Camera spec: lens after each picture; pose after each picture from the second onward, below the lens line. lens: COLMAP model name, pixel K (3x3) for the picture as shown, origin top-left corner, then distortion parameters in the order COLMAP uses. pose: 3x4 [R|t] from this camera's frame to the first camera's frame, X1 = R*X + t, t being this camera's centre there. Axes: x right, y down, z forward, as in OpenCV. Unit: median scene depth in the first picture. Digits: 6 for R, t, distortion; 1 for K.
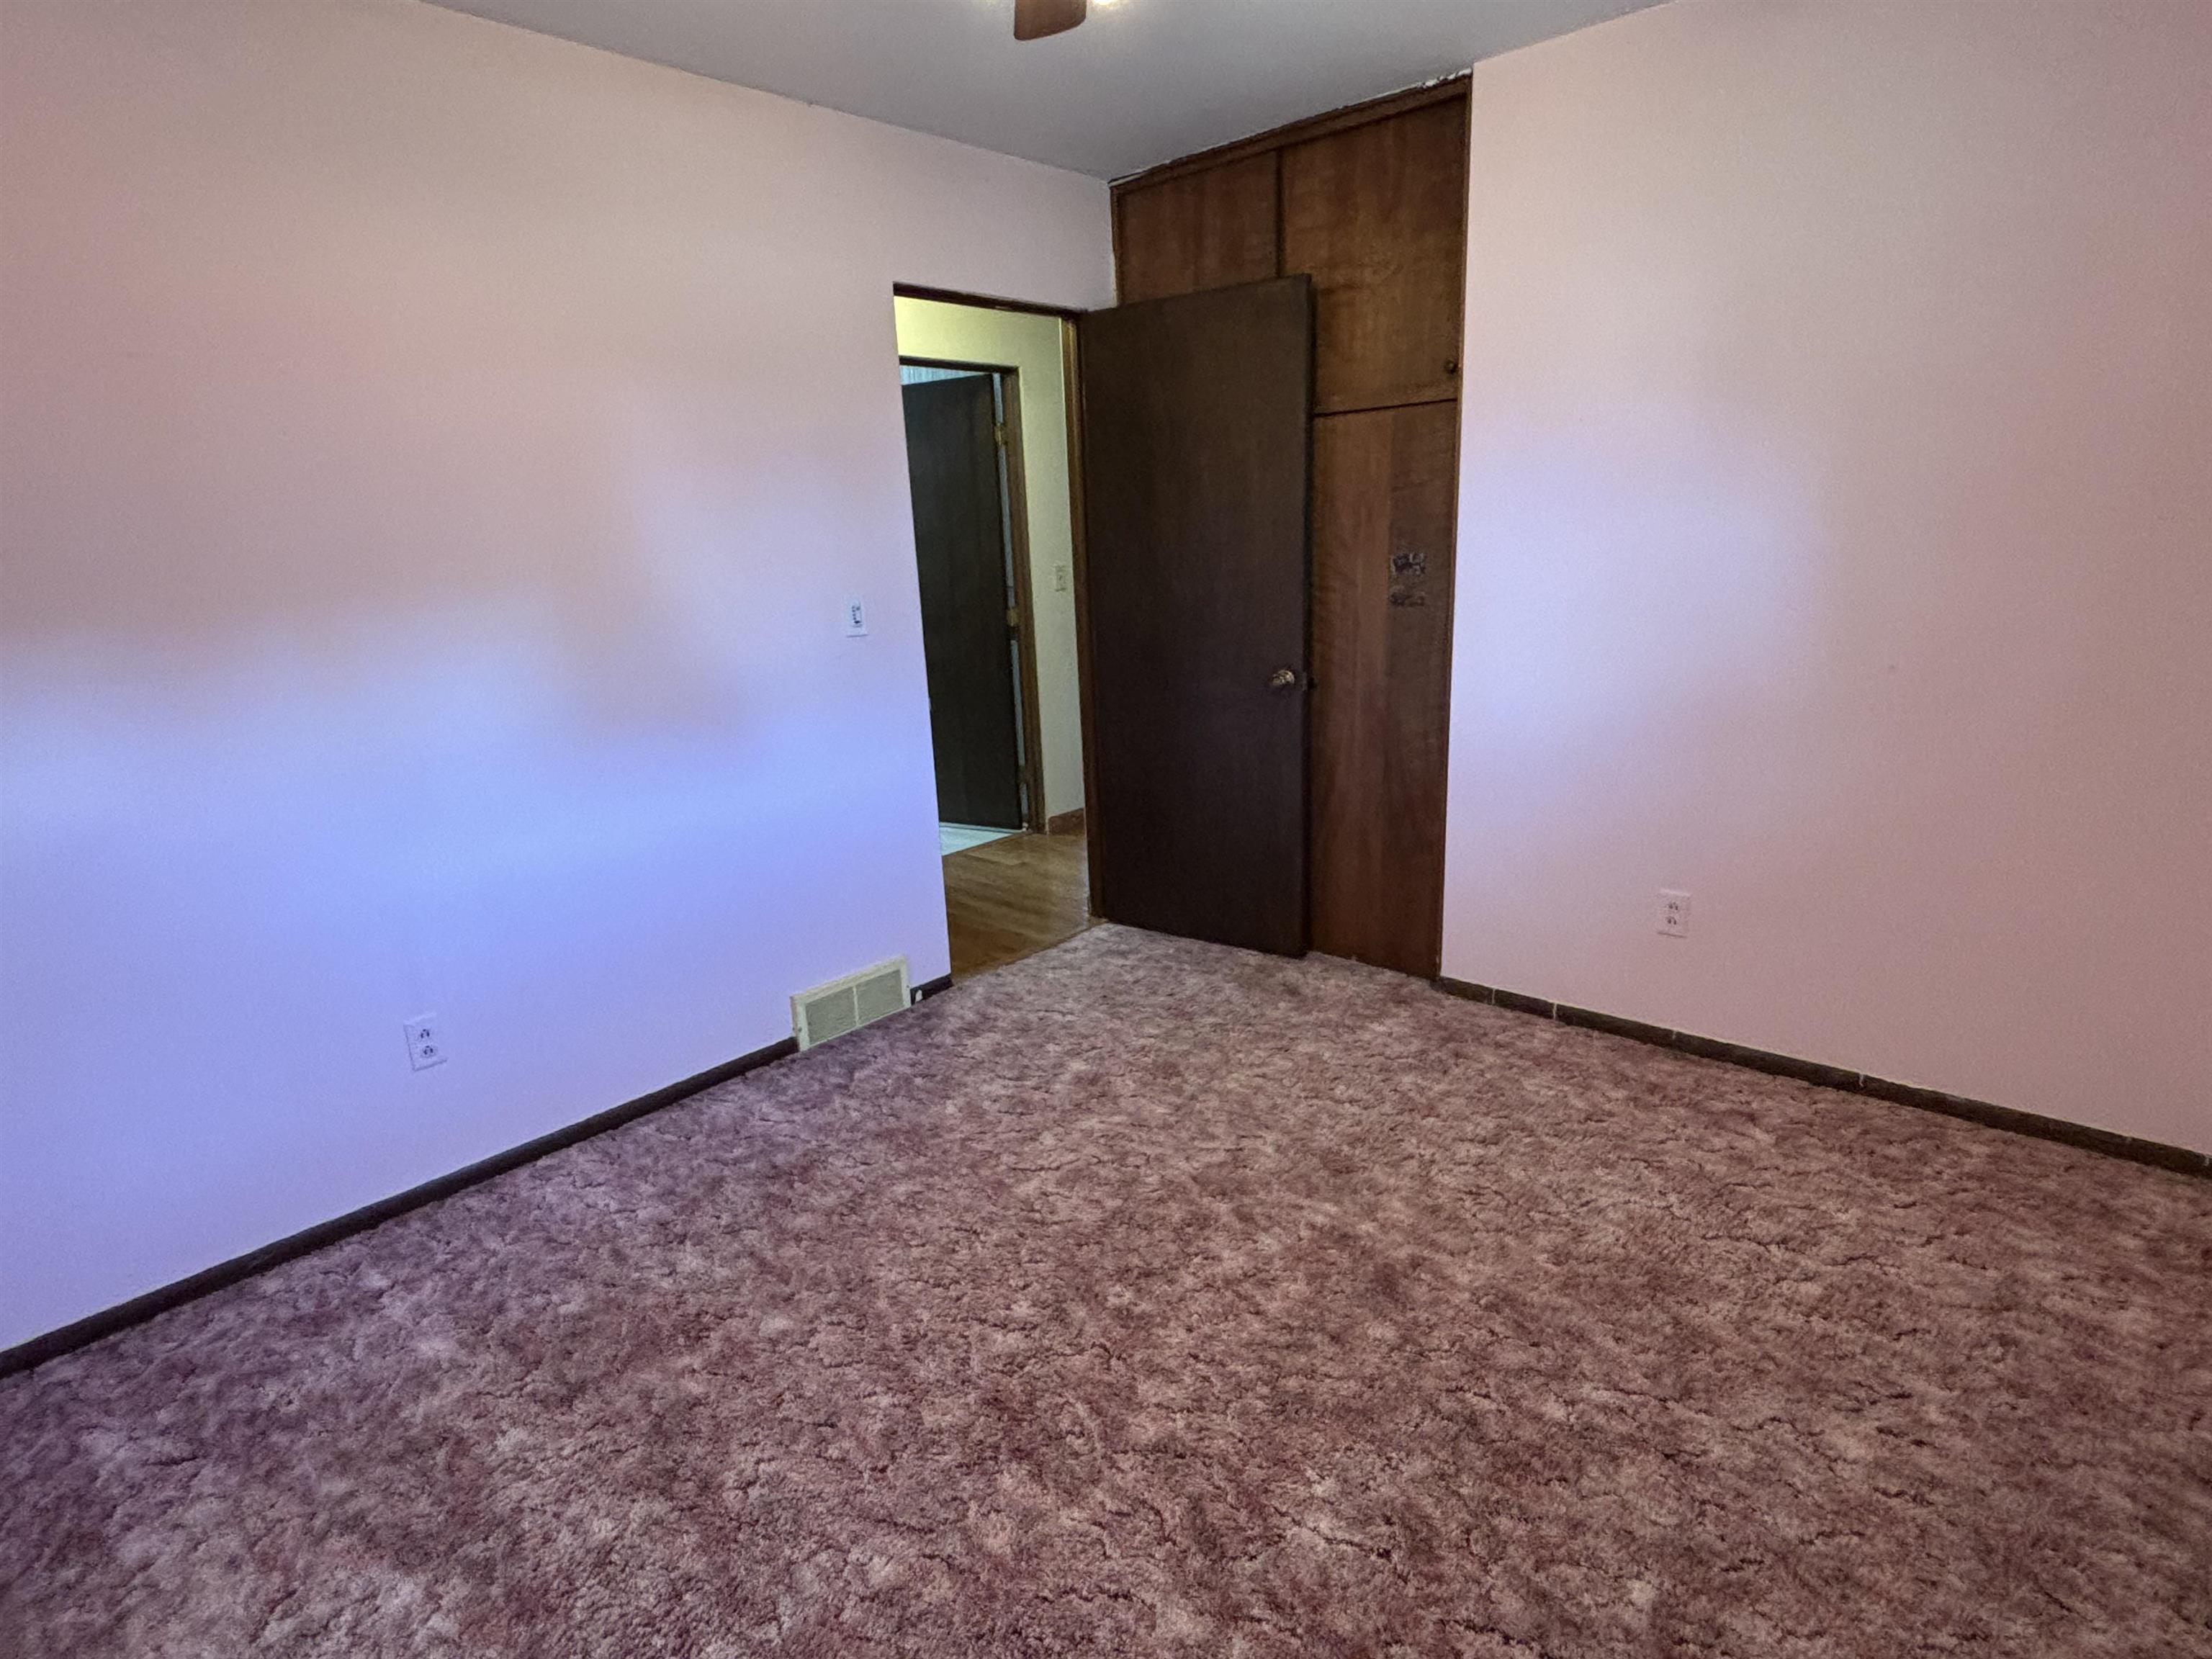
lens RADIAL K [[1175.0, 0, 1096.3], [0, 1175.0, 842.9], [0, 0, 1]] dist [0.003891, -0.005732]
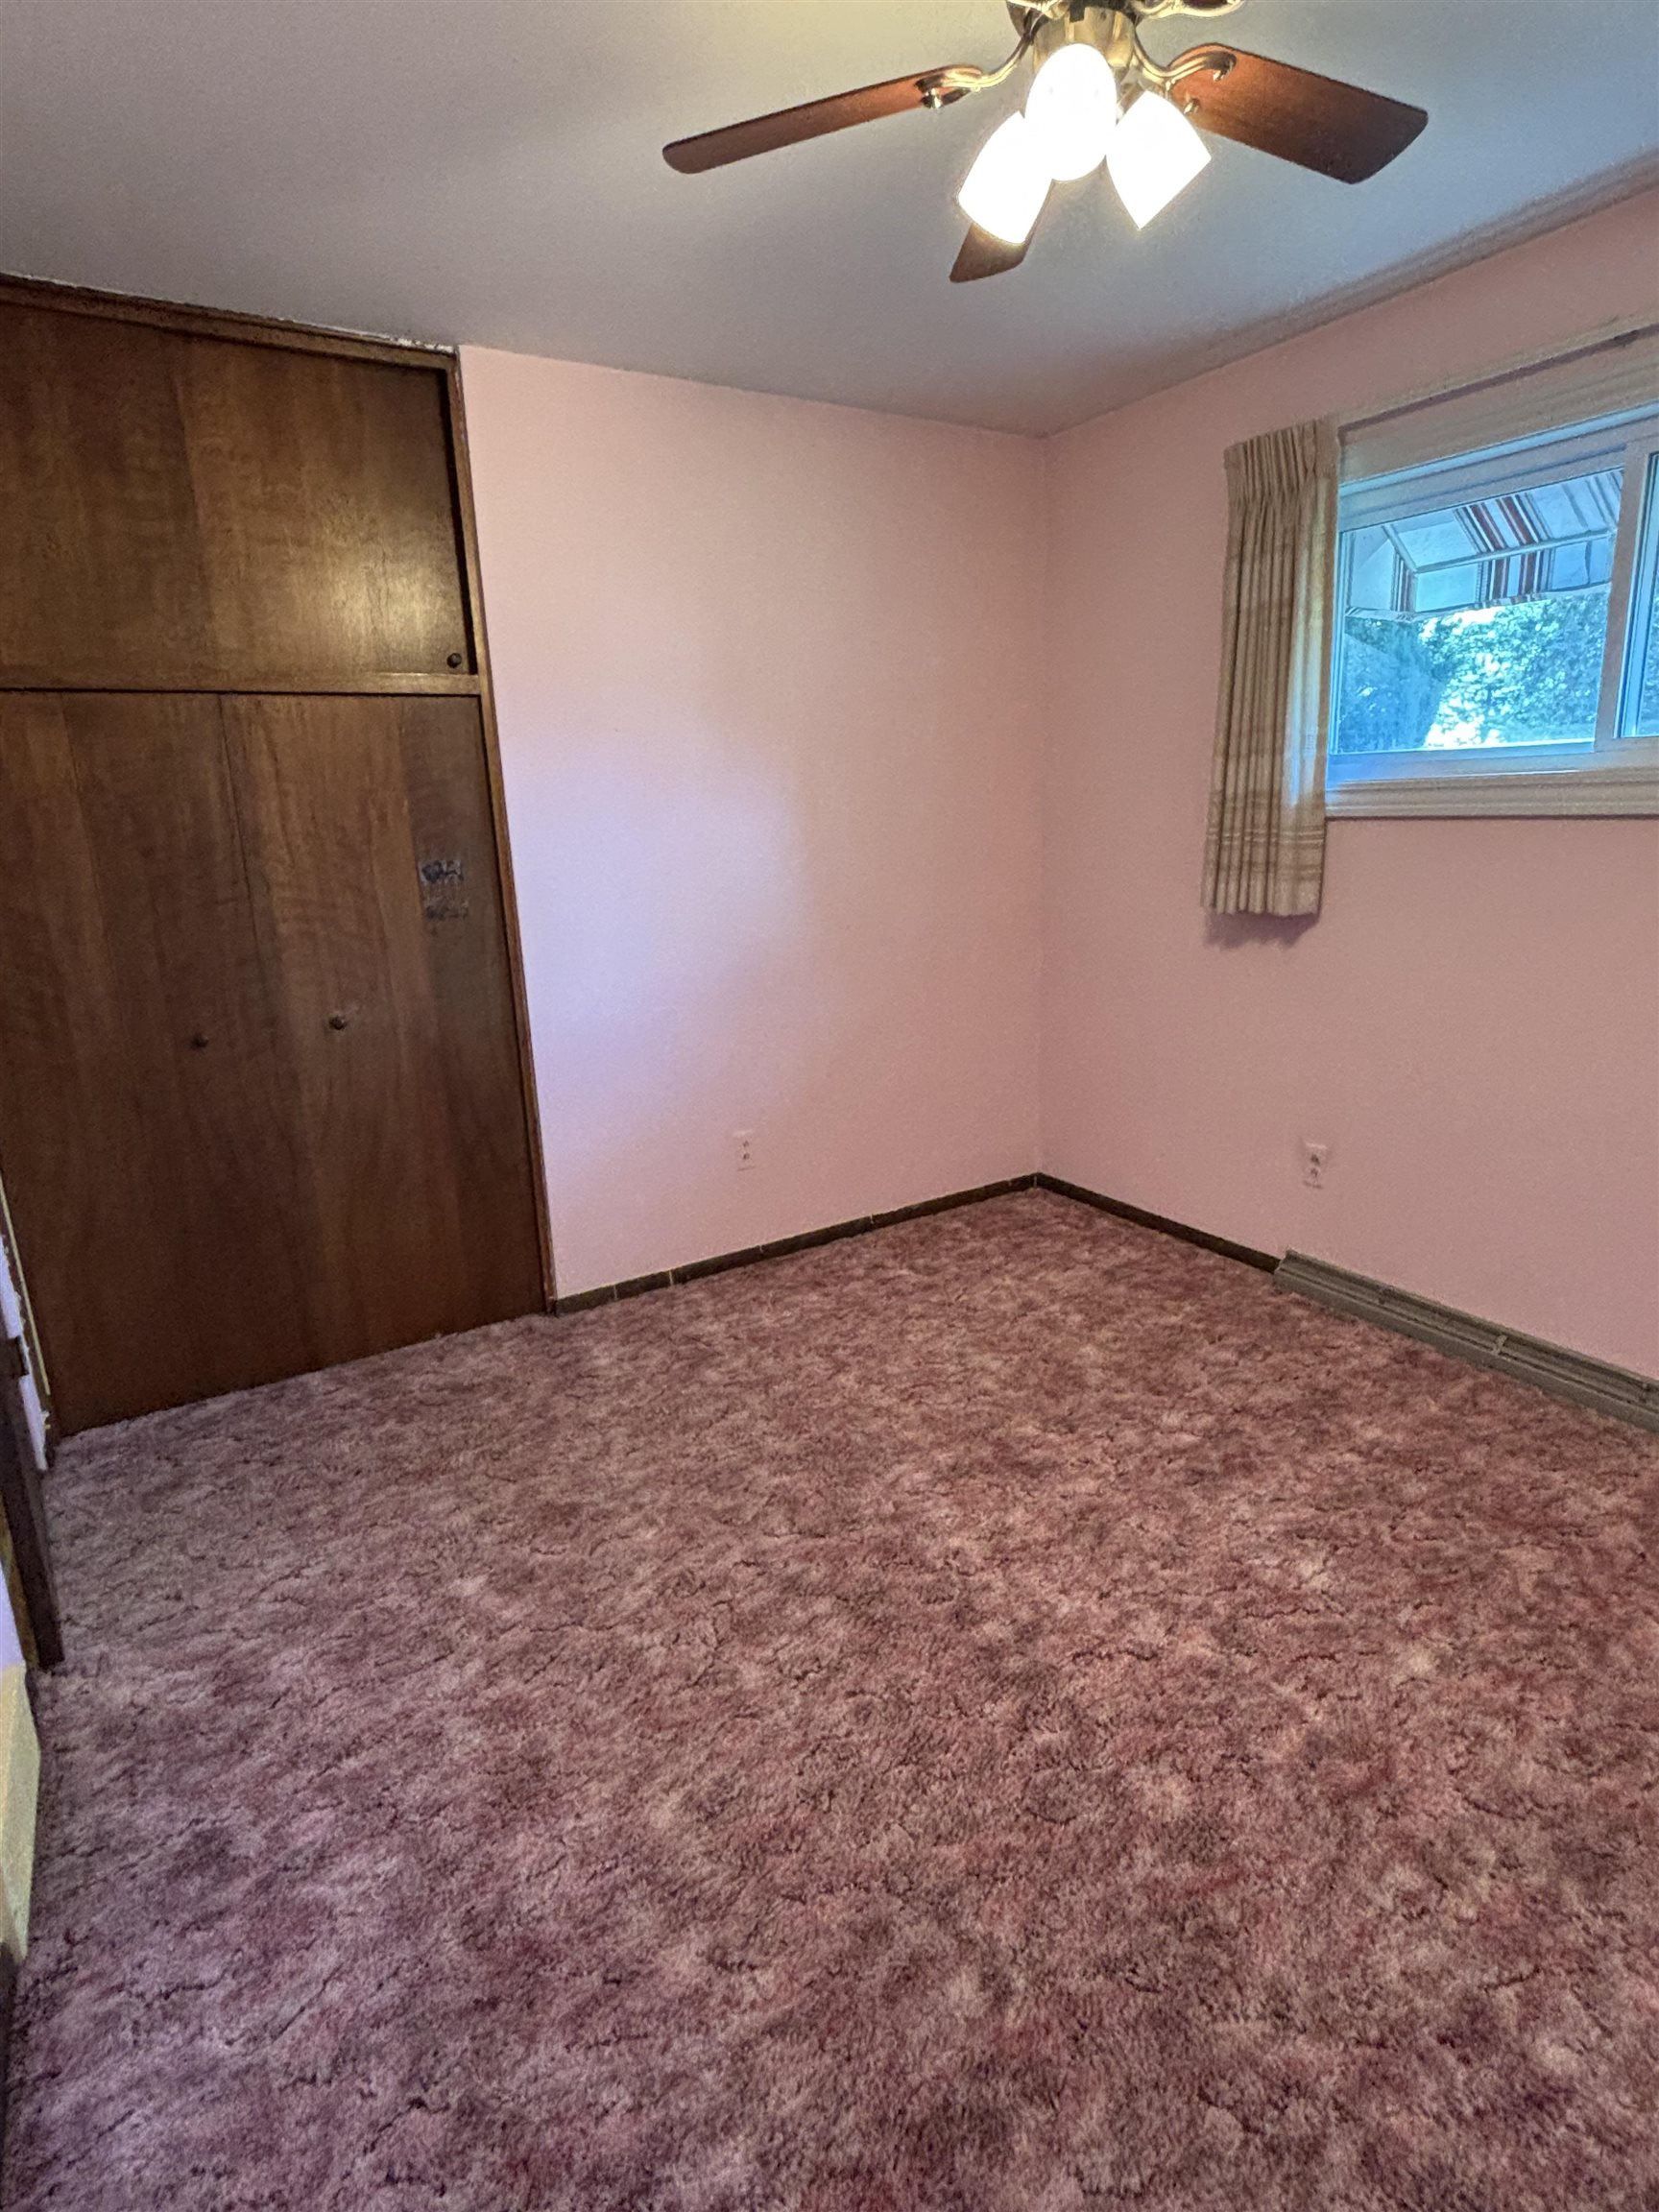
lens RADIAL K [[1175.0, 0, 821.8], [0, 1175.0, 1089.0], [0, 0, 1]] dist [0.003891, -0.005732]
pose [[0.259508, -0.204383, 0.943866, -0.607392], [0.277788, 0.951842, 0.129735, -0.133096], [-0.924927, 0.228527, 0.303786, 0.571120]]
